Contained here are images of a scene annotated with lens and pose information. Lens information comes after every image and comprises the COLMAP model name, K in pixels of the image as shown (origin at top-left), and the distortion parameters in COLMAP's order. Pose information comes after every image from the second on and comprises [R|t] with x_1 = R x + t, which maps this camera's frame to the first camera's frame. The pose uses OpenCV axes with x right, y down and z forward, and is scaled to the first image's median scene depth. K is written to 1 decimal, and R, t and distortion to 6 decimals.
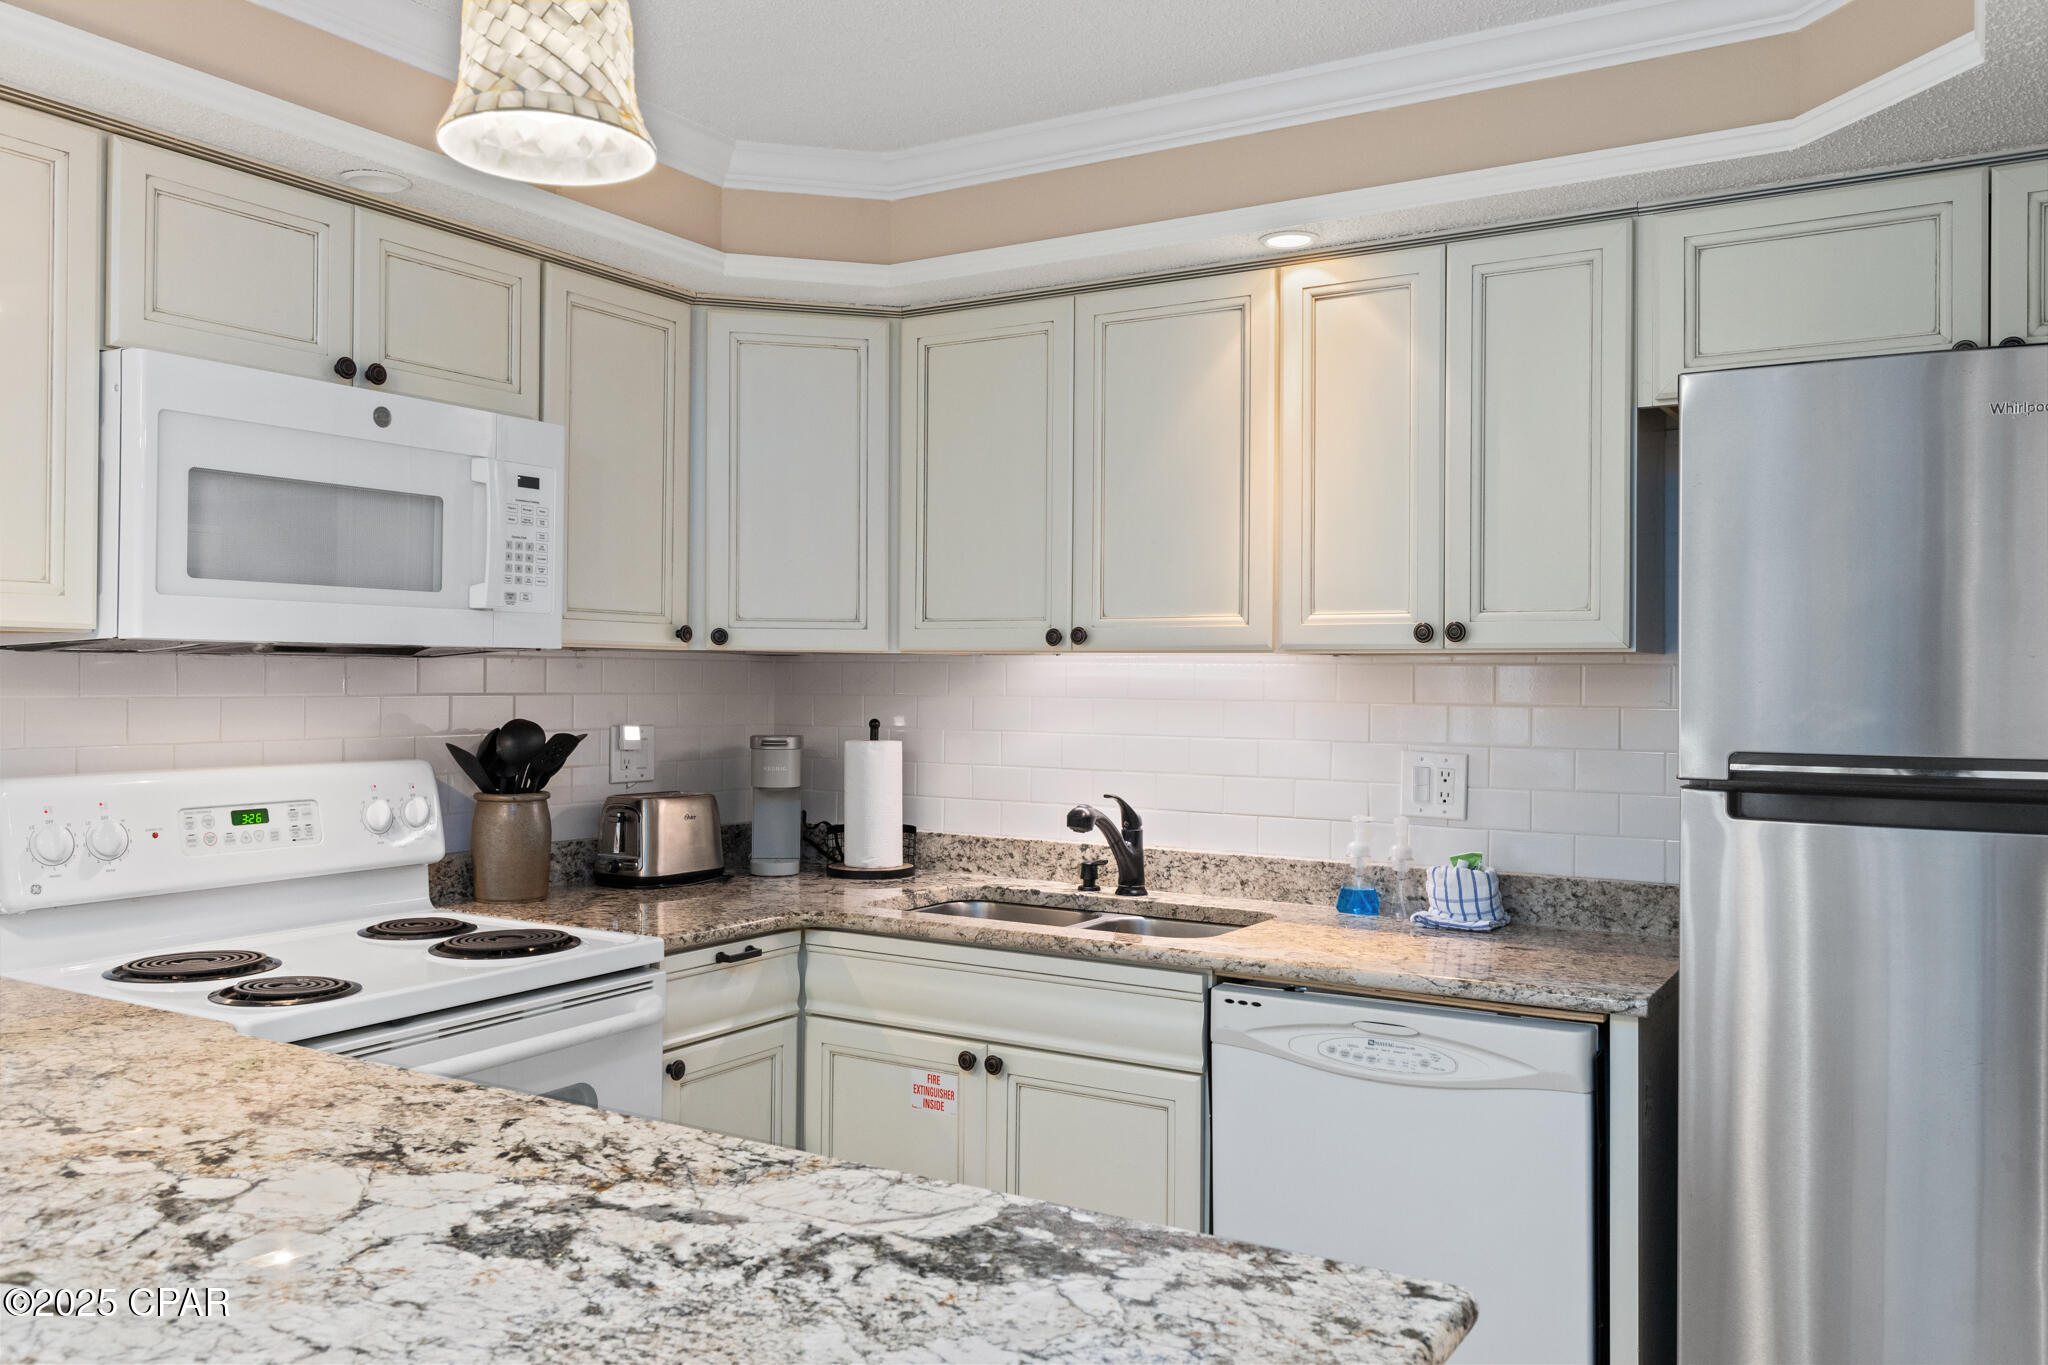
lens RADIAL K [[1578.3, 0, 1026.2], [0, 1578.3, 675.1], [0, 0, 1]] dist [0.047192, 0.001314]
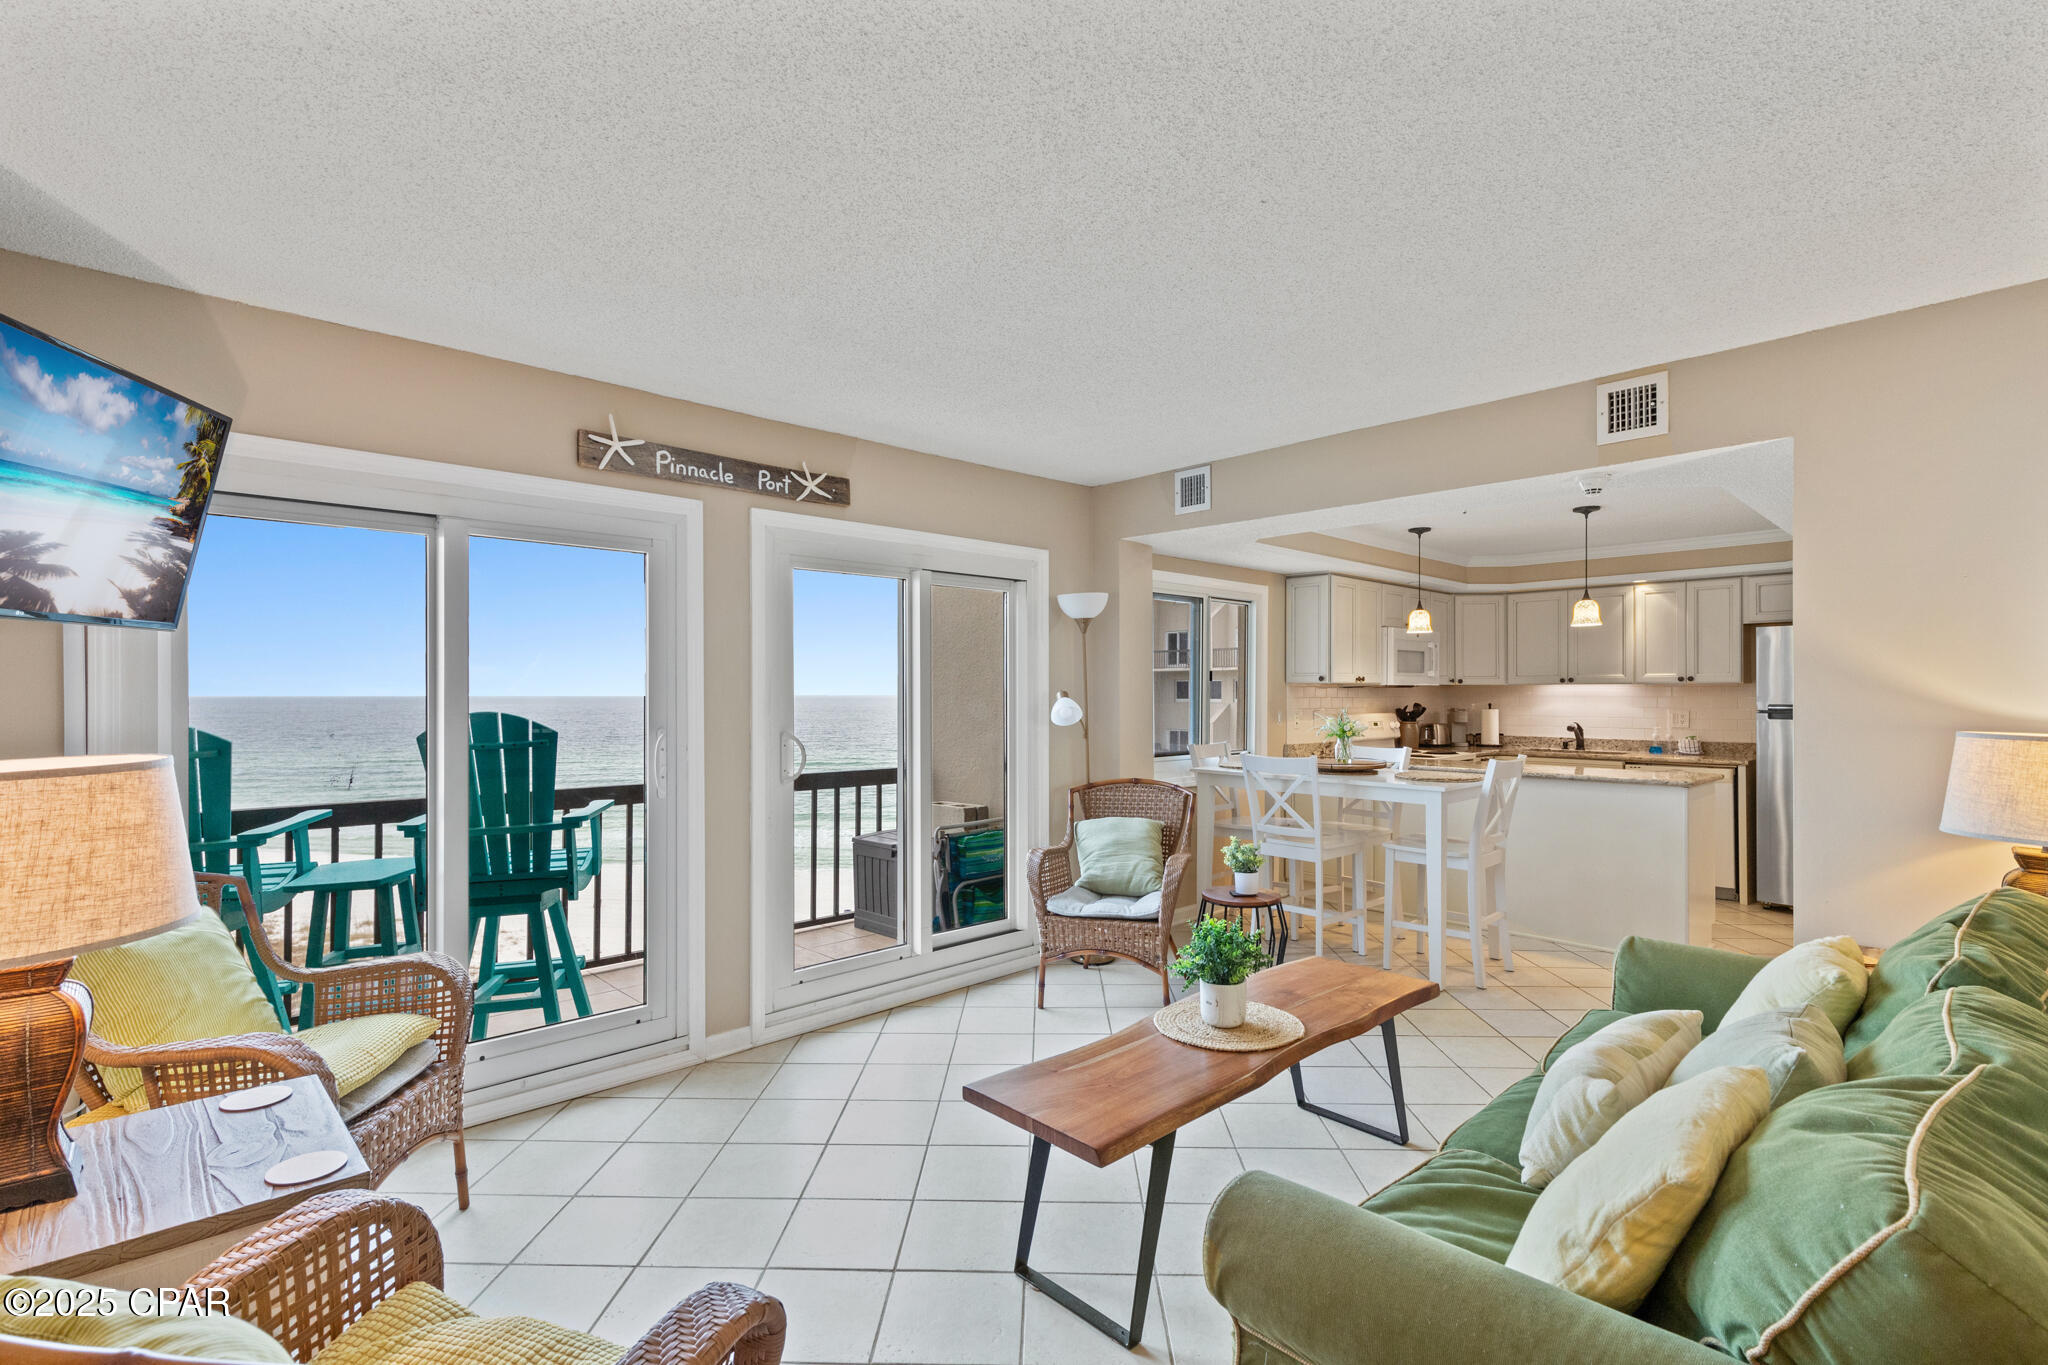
lens RADIAL K [[921.2, 0, 1017.1], [0, 921.2, 694.8], [0, 0, 1]] dist [0.000691, -0.000058]
pose [[0.961739, -0.006876, -0.273881, -0.645744], [0.007787, 0.999967, 0.002242, -0.004536], [0.273857, -0.004290, 0.961761, -1.514749]]
